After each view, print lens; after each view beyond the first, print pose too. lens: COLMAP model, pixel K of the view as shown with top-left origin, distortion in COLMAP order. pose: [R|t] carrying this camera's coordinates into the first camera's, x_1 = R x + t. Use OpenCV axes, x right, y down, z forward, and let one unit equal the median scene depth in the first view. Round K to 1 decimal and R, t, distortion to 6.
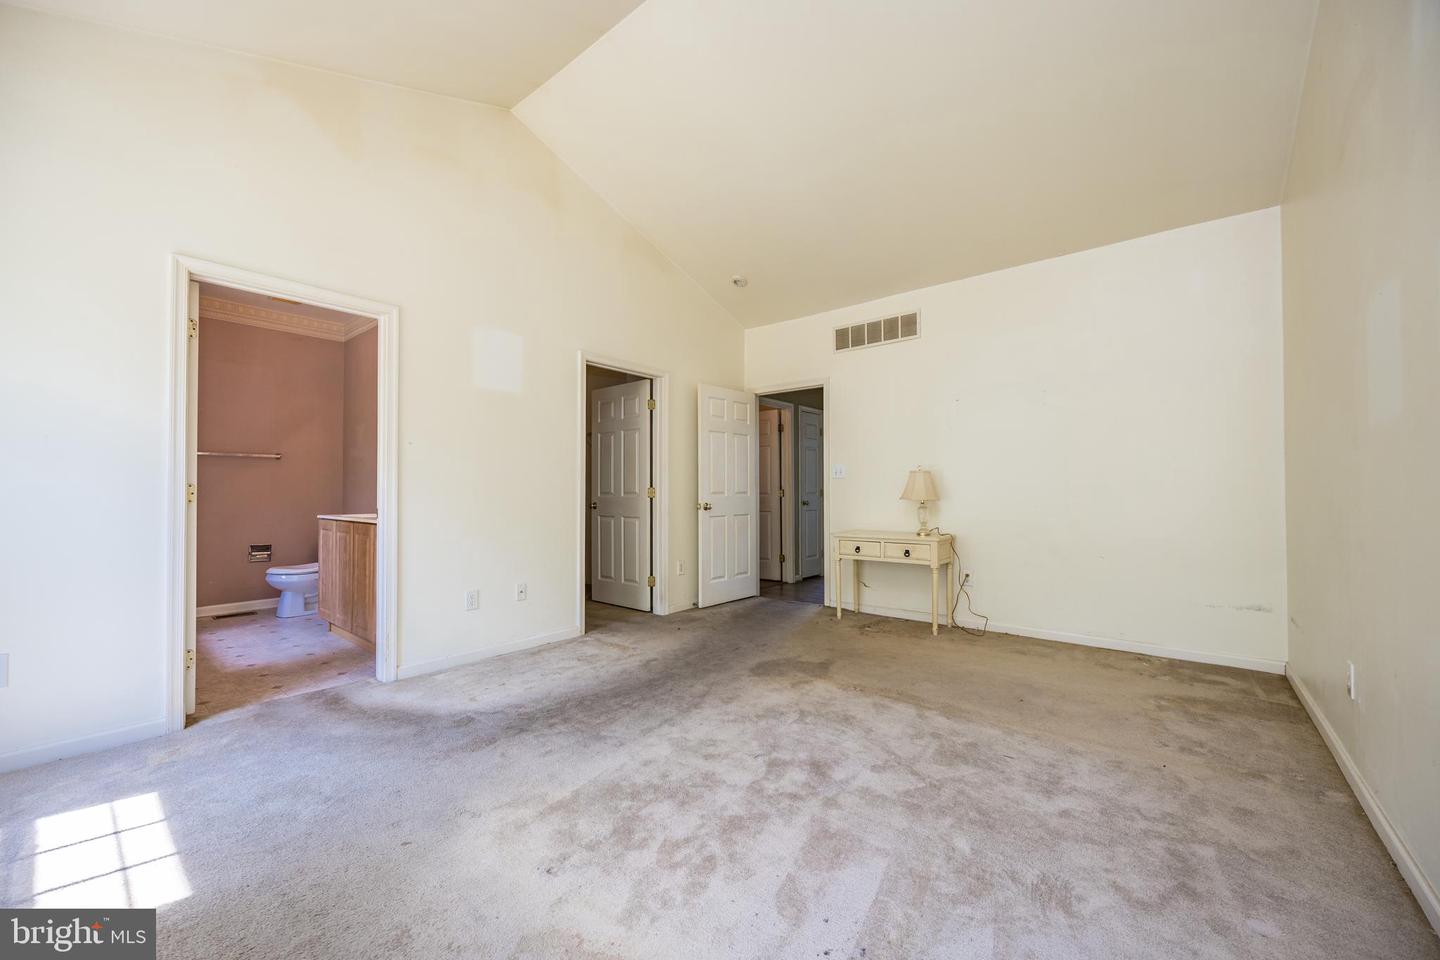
lens RADIAL K [[557.7, 0, 698.1], [0, 557.7, 481.8], [0, 0, 1]] dist [-0.004754, 0.000380]
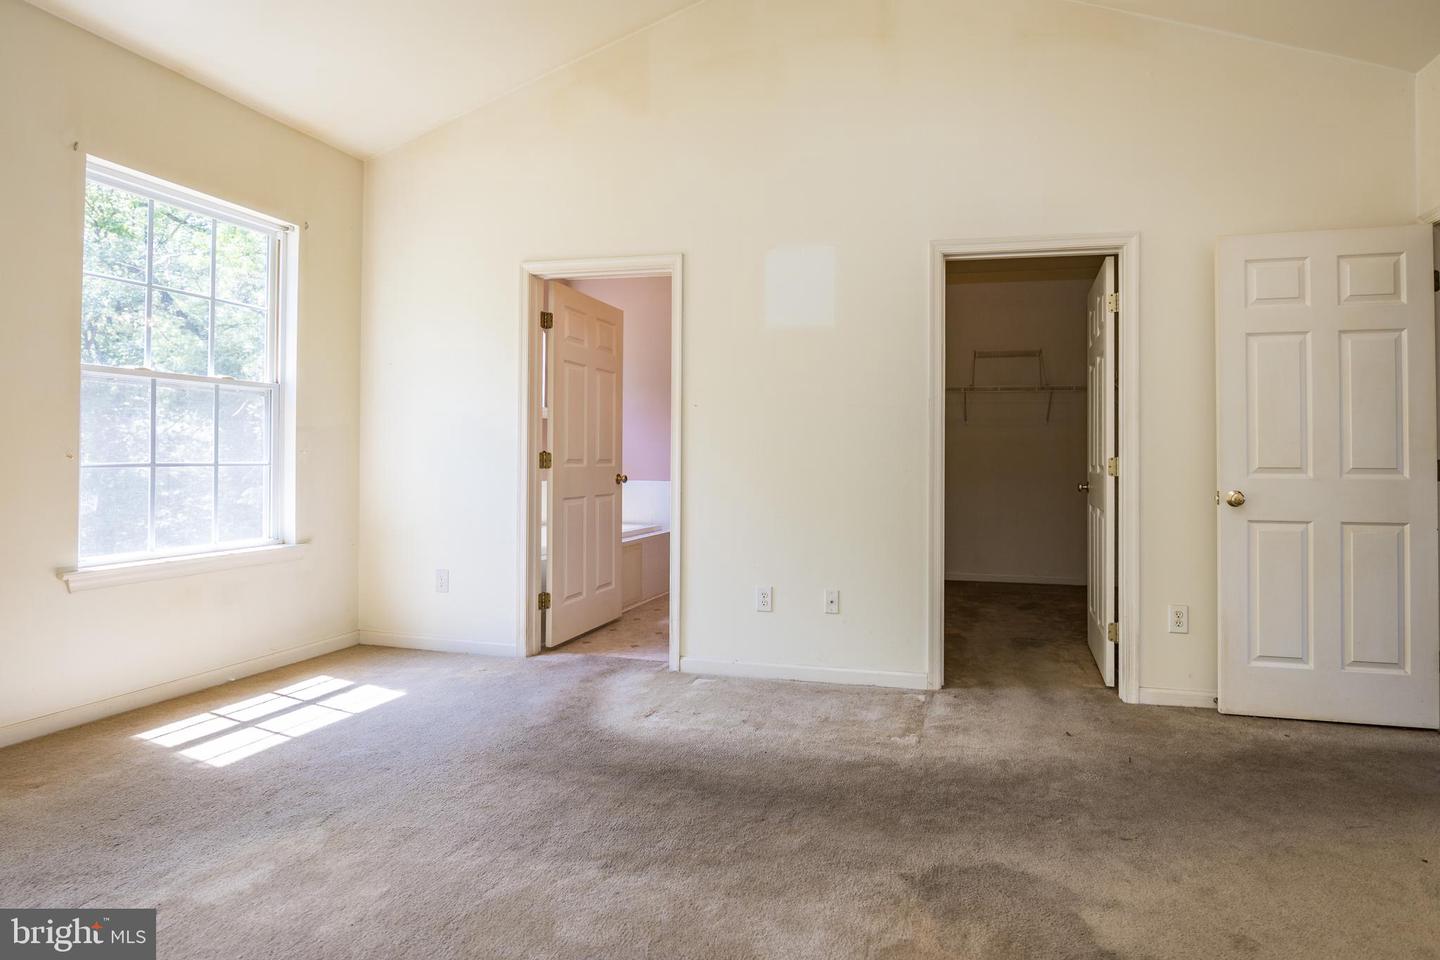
lens RADIAL K [[696.4, 0, 827.1], [0, 696.4, 446.9], [0, 0, 1]] dist [-0.018829, 0.001517]
pose [[0.488335, -0.002899, -0.872651, 0.489652], [0.008060, 0.999967, 0.001189, -0.003368], [0.872619, -0.007614, 0.488342, 0.590667]]
